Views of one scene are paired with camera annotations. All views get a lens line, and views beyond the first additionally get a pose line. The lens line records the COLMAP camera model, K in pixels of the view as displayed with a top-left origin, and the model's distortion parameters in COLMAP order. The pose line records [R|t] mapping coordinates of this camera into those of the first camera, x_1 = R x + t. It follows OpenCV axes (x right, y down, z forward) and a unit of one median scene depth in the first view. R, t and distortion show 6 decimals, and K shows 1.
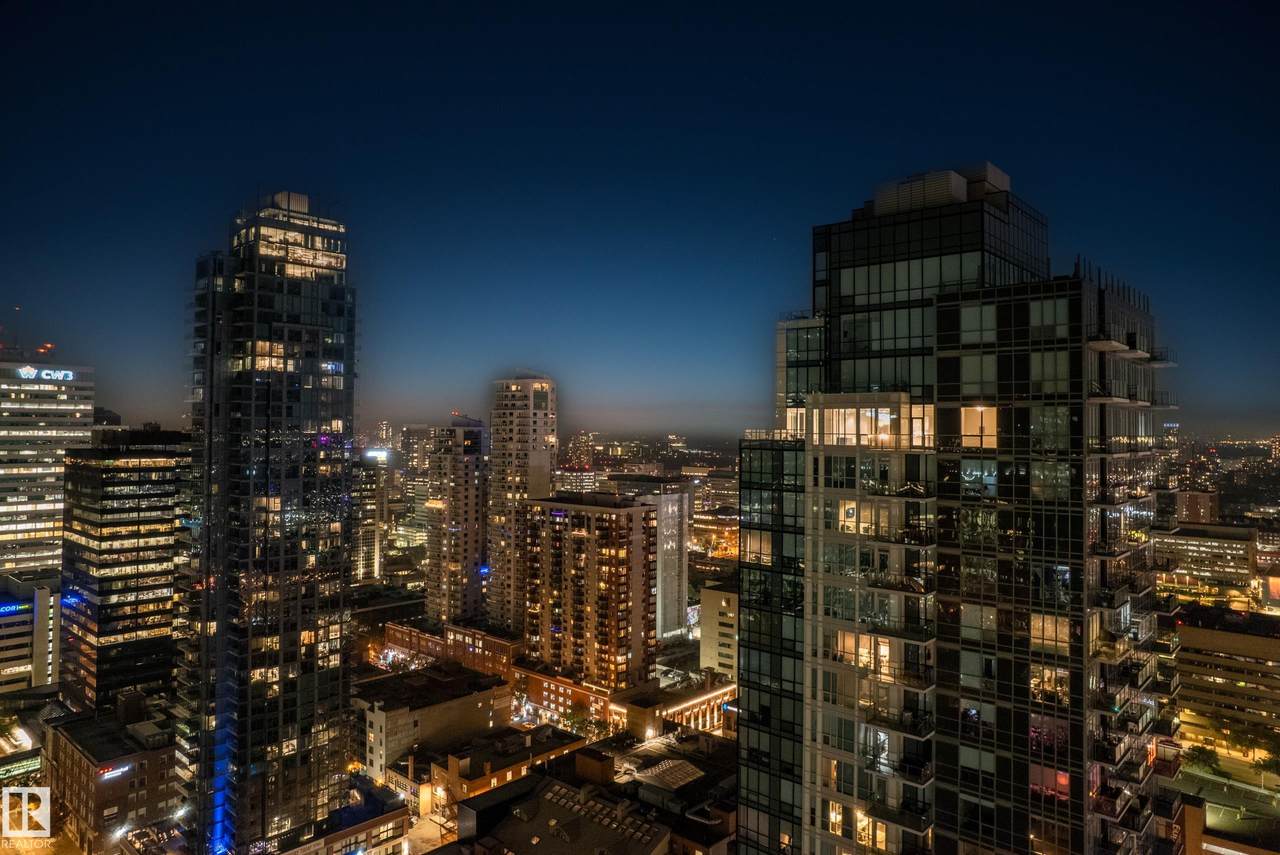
lens RADIAL K [[829.0, 0, 638.8], [0, 829.0, 418.3], [0, 0, 1]] dist [0.003951, 0.000235]
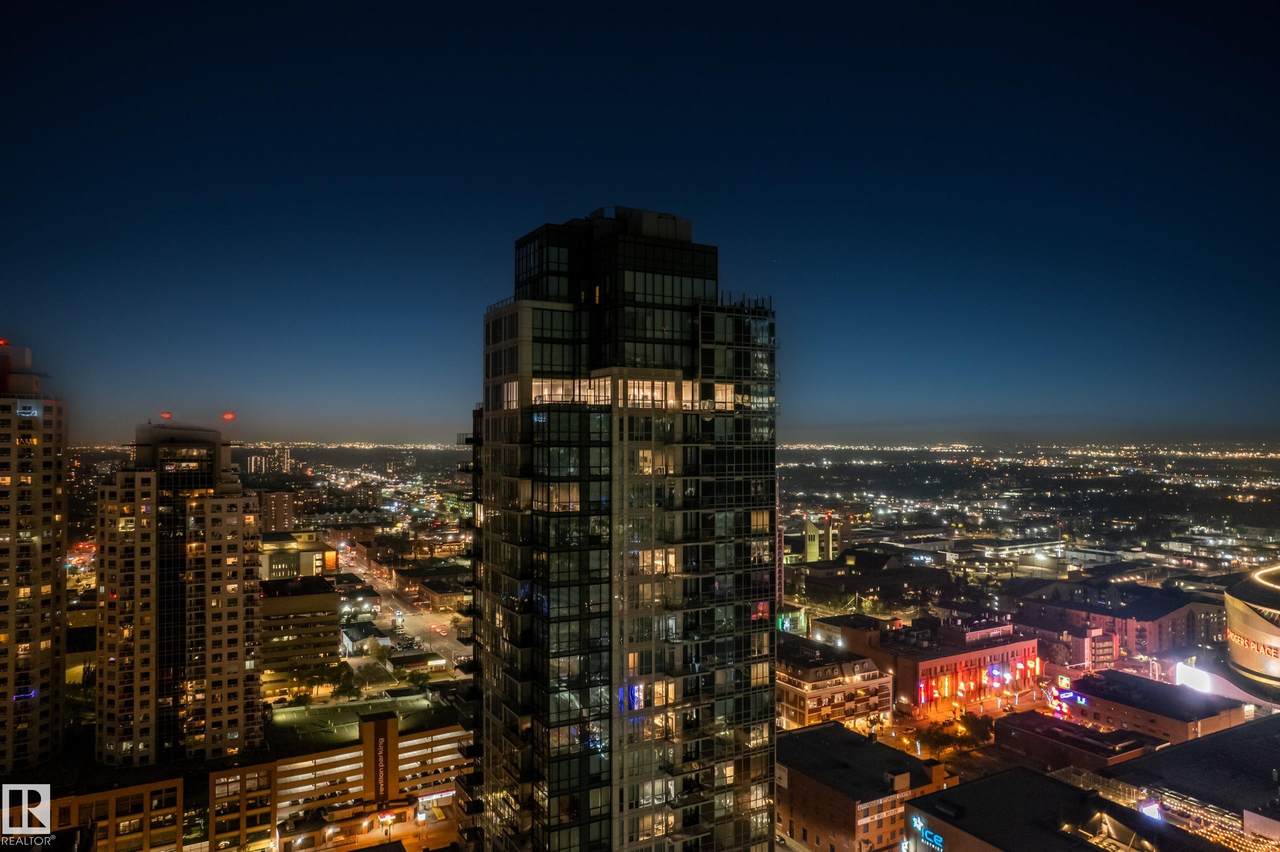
lens RADIAL K [[829.0, 0, 638.1], [0, 829.0, 435.6], [0, 0, 1]] dist [0.003951, 0.000235]
pose [[0.336162, -0.001710, 0.941803, -0.987141], [-0.009551, 0.999941, 0.005225, 0.069625], [-0.941756, -0.010752, 0.336126, 0.573929]]
